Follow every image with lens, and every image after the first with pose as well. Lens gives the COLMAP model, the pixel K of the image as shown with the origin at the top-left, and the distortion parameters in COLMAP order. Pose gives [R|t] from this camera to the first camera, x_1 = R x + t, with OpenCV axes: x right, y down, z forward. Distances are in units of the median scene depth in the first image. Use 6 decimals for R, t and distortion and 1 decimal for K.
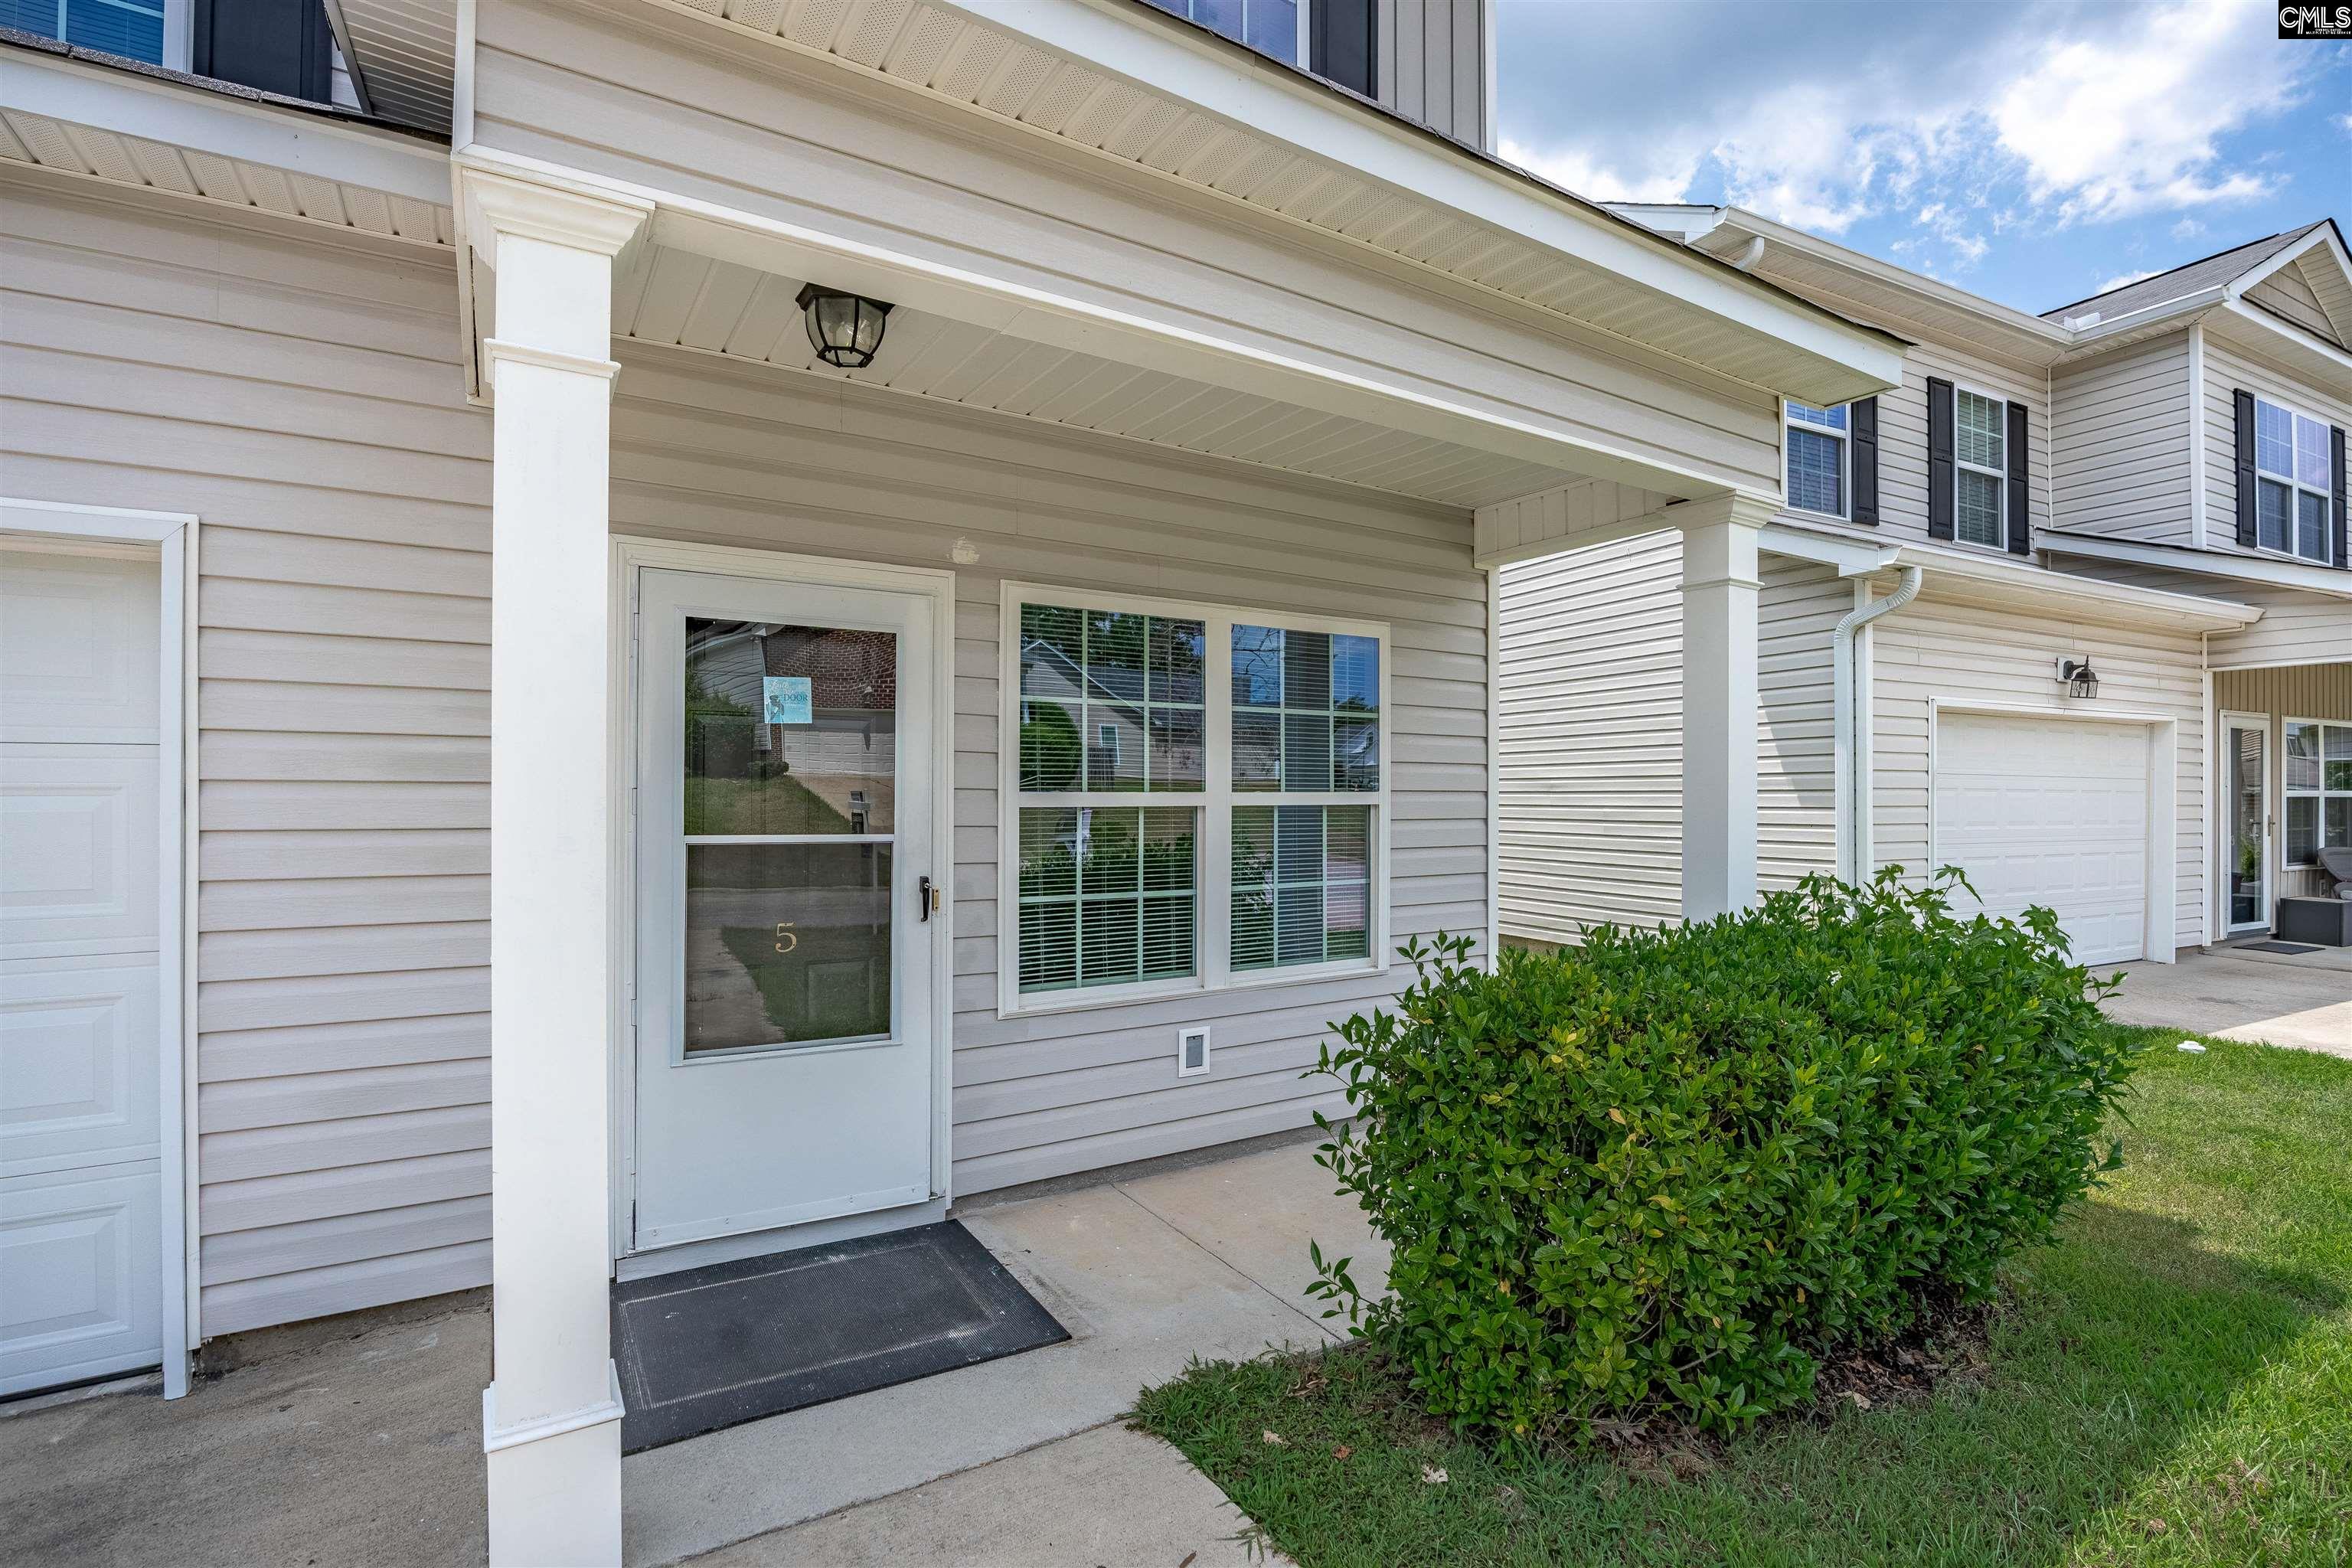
lens RADIAL K [[1081.0, 0, 1176.0], [0, 1081.0, 784.0], [0, 0, 1]] dist [-0.019017, -0.000214]
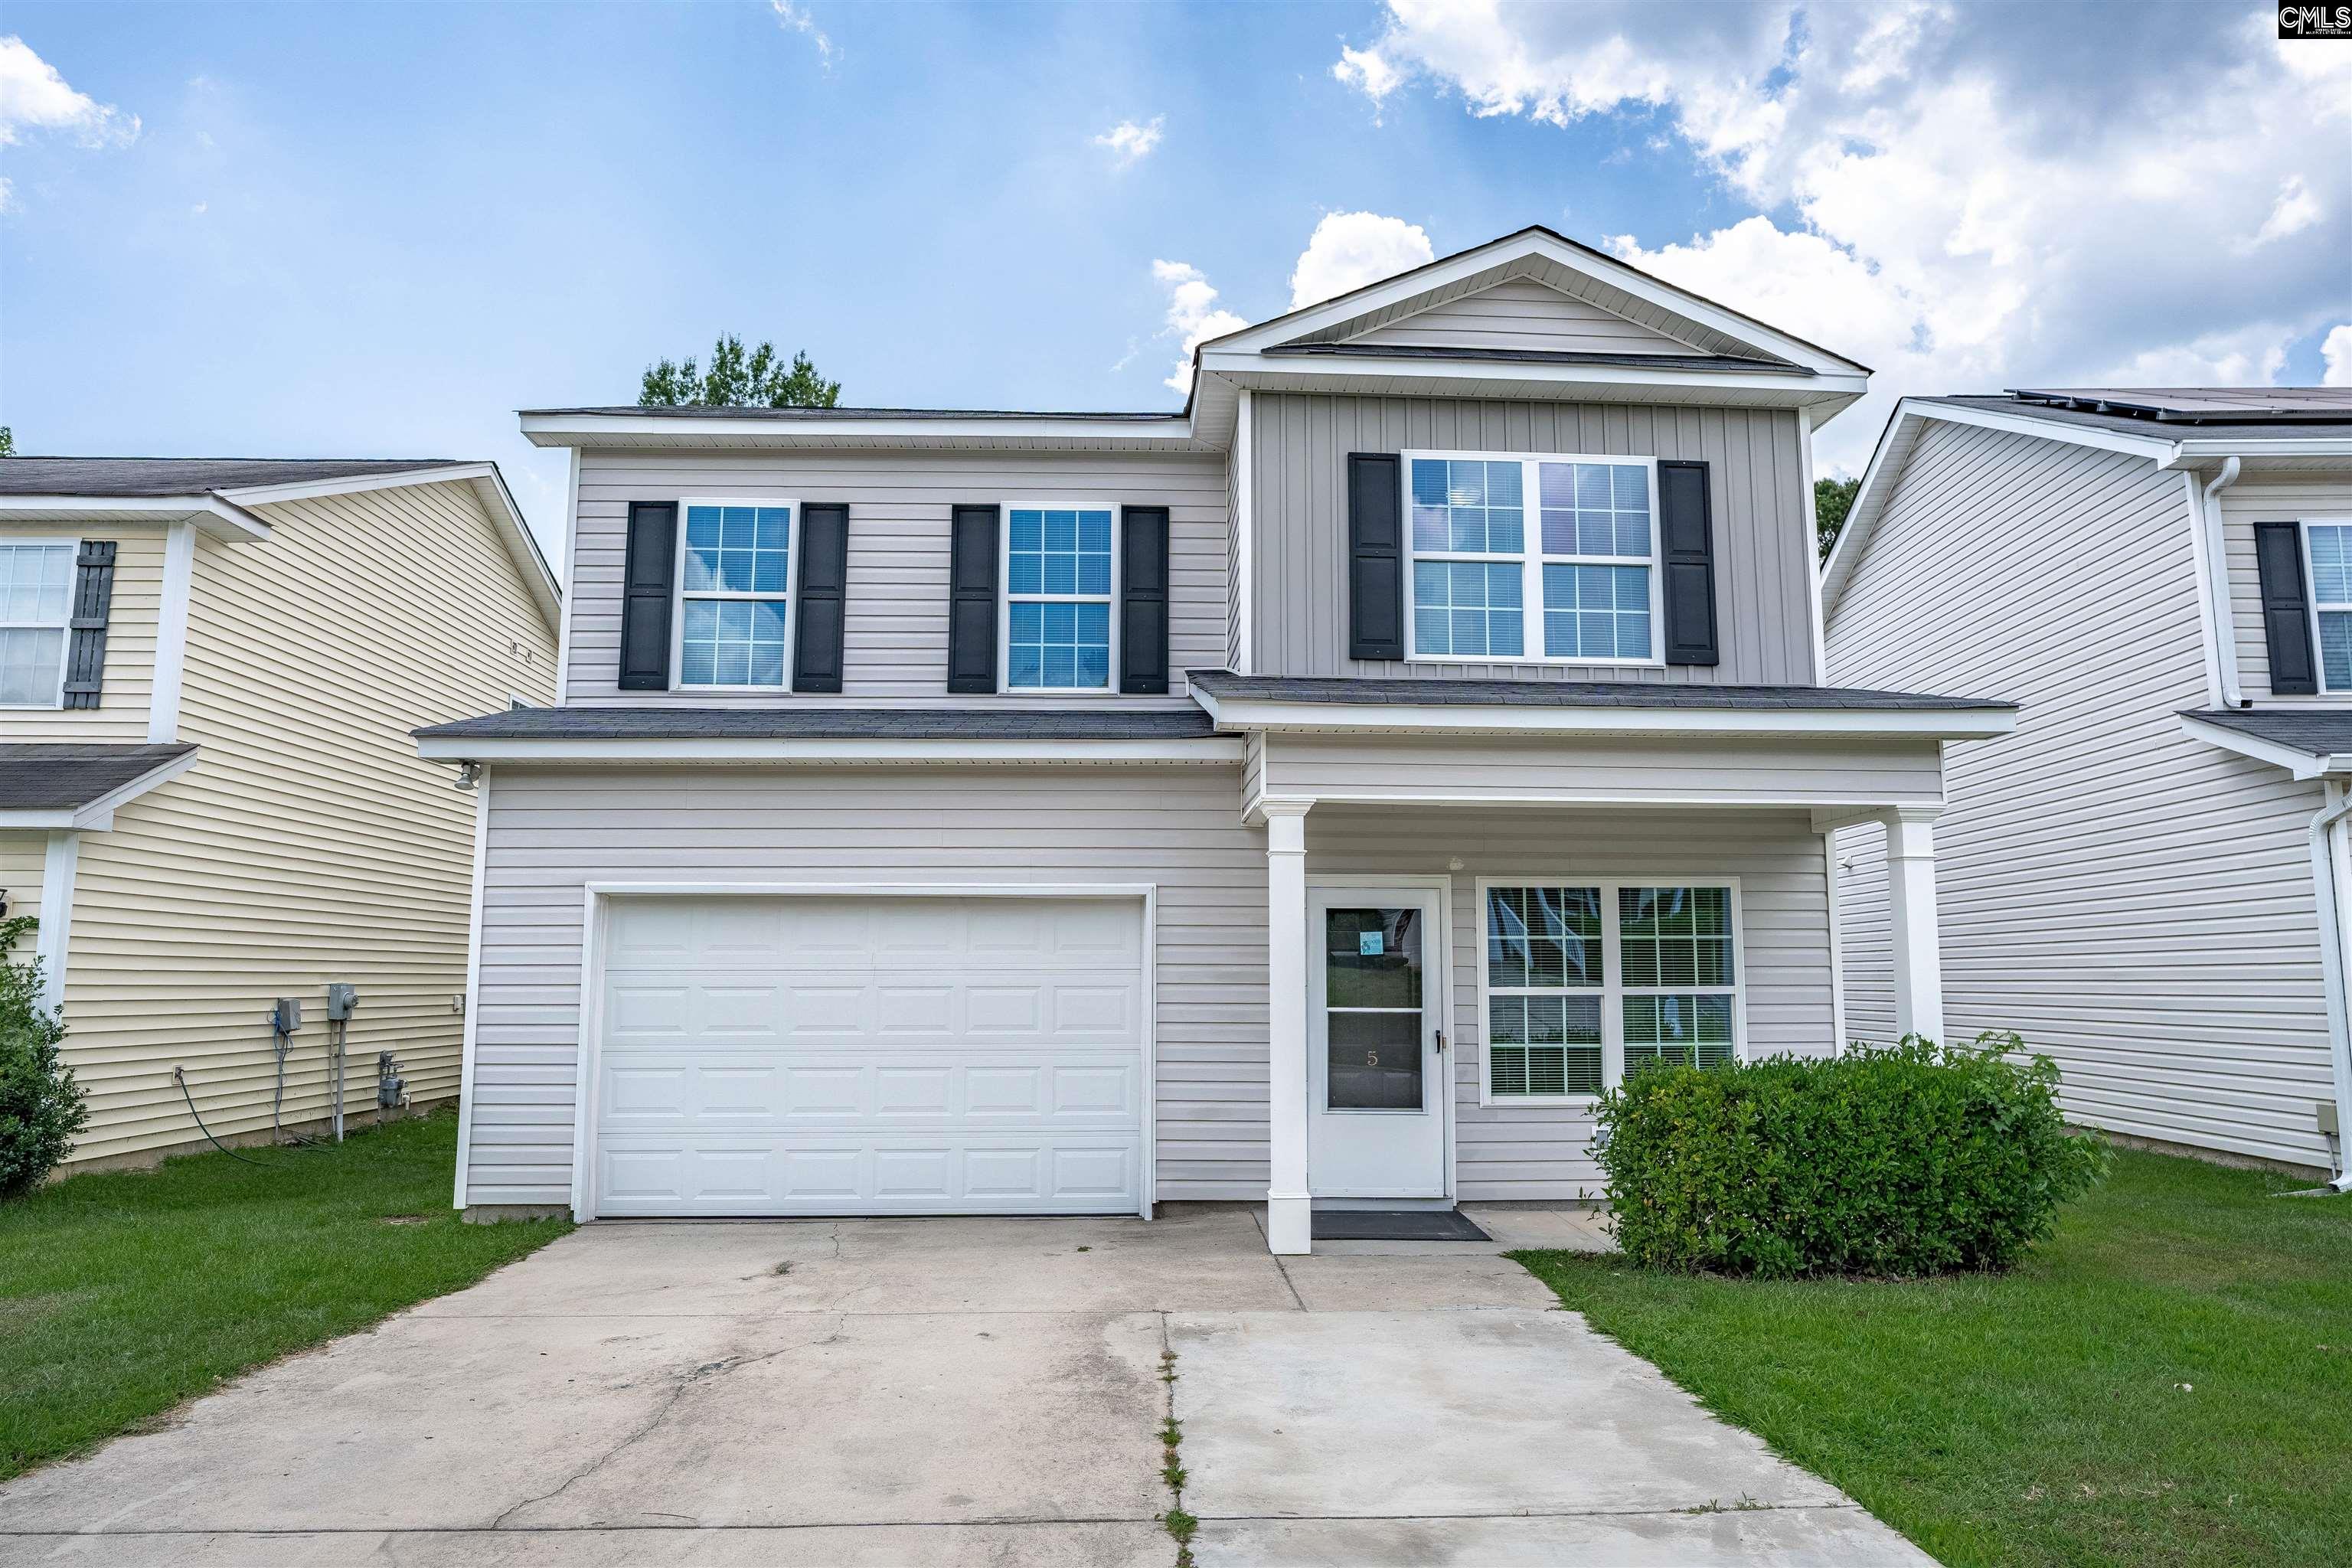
lens RADIAL K [[1398.7, 0, 1176.0], [0, 1398.7, 784.0], [0, 0, 1]] dist [-0.088662, 0.047697]
pose [[0.870960, -0.063523, -0.487231, 0.604940], [0.001265, 0.991895, -0.127058, -0.038326], [0.491353, 0.110046, 0.863980, -1.457434]]
